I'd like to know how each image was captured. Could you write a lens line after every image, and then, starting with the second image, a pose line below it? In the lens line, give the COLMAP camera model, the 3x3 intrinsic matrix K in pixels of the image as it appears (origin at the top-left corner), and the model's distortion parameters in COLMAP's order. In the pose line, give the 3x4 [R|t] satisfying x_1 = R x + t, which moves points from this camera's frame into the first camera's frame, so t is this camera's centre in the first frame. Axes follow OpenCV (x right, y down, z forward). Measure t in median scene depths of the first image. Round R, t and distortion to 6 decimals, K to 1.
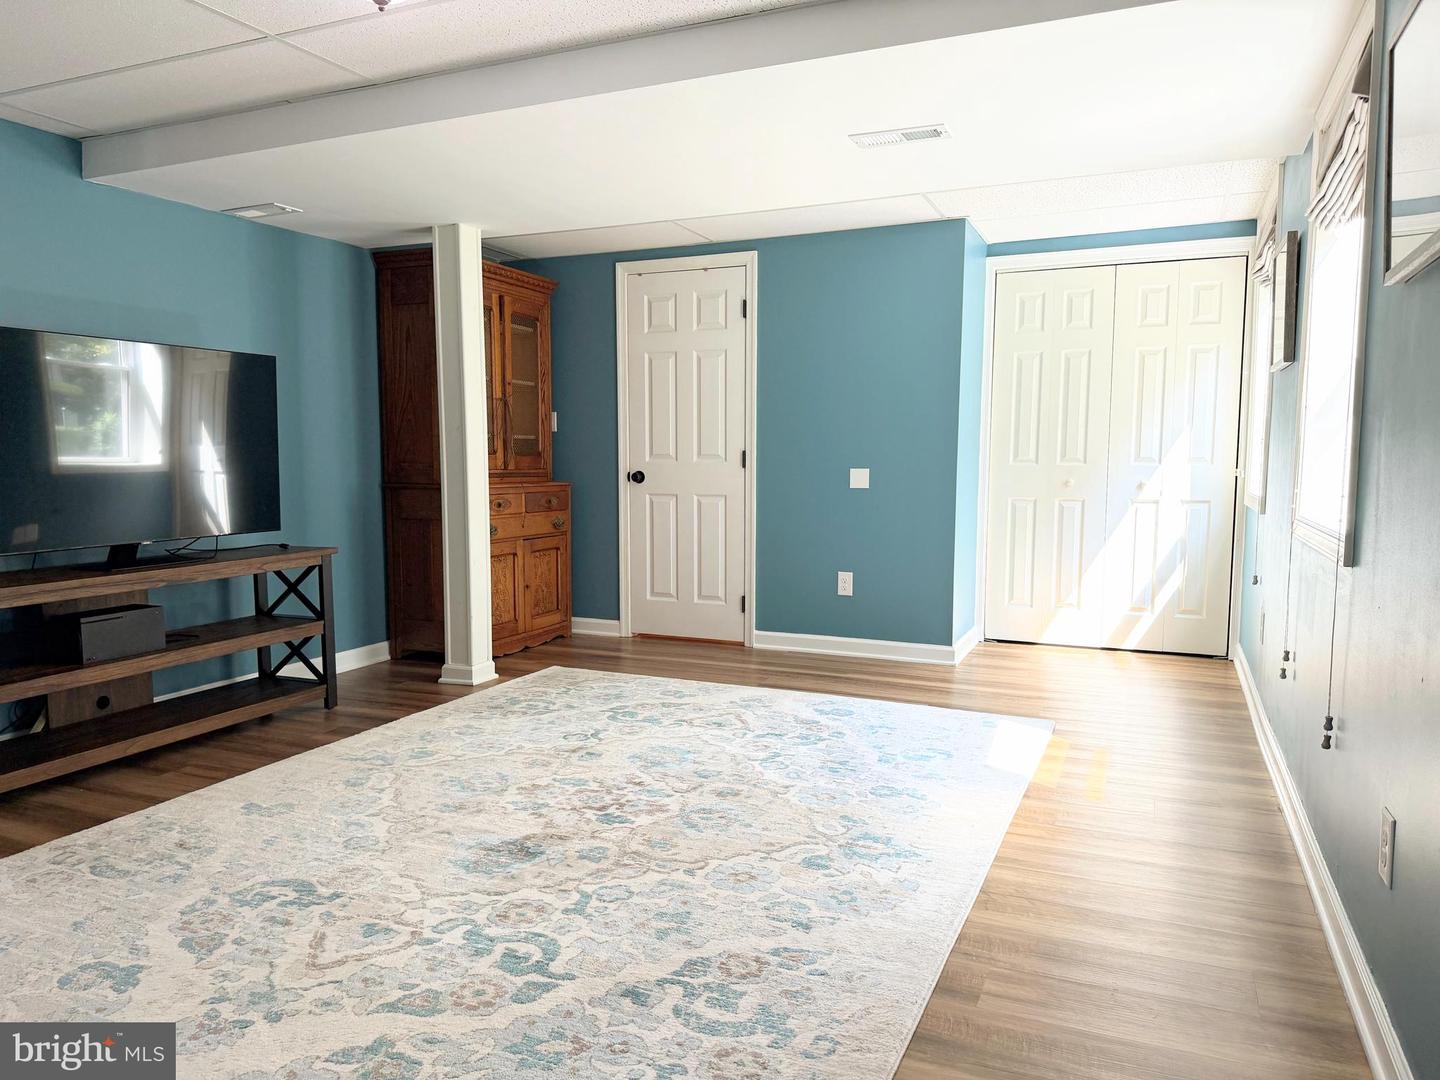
lens RADIAL K [[1007.1, 0, 722.9], [0, 1007.1, 565.4], [0, 0, 1]] dist [0.094197, -0.134599]
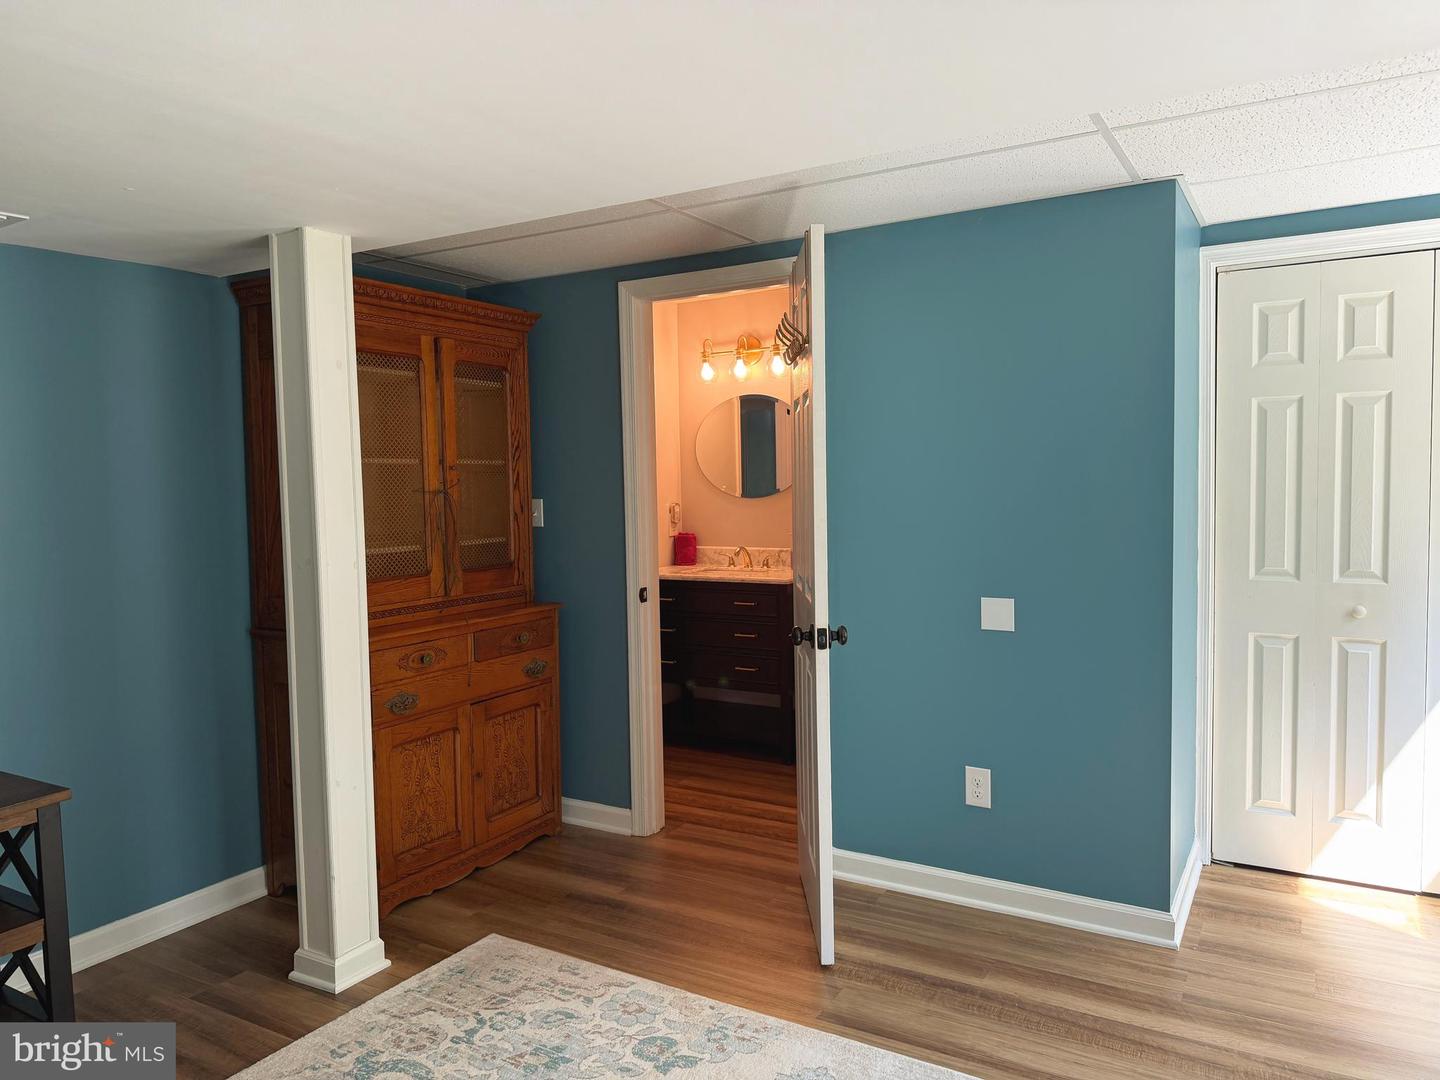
lens RADIAL K [[1033.1, 0, 720.0], [0, 1033.1, 540.0], [0, 0, 1]] dist [0.072709, -0.149881]
pose [[0.992304, -0.013657, -0.123070, 0.047279], [0.007492, 0.998700, -0.050417, -0.098775], [0.123599, 0.049107, 0.991116, 0.359018]]
